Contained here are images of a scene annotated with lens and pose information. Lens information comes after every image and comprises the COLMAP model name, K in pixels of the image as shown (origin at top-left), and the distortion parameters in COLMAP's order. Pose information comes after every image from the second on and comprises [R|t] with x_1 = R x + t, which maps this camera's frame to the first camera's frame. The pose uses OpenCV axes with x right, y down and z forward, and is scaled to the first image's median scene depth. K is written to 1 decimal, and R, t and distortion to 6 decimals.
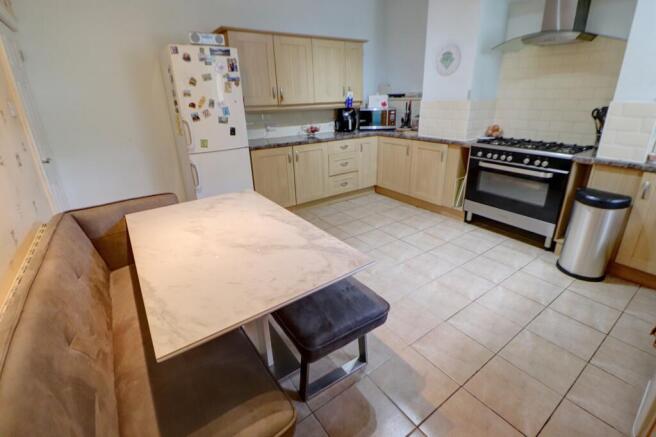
lens RADIAL K [[308.4, 0, 331.4], [0, 308.4, 206.6], [0, 0, 1]] dist [-0.002916, -0.000500]
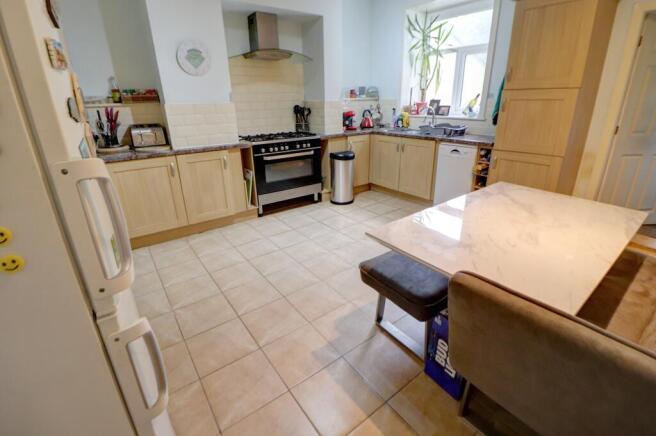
lens RADIAL K [[308.4, 0, 331.4], [0, 308.4, 206.1], [0, 0, 1]] dist [-0.002916, -0.000500]
pose [[-0.041839, -0.316065, 0.947815, -0.648481], [0.355212, 0.881962, 0.309785, -0.252414], [-0.933849, 0.349636, 0.075370, 0.763124]]
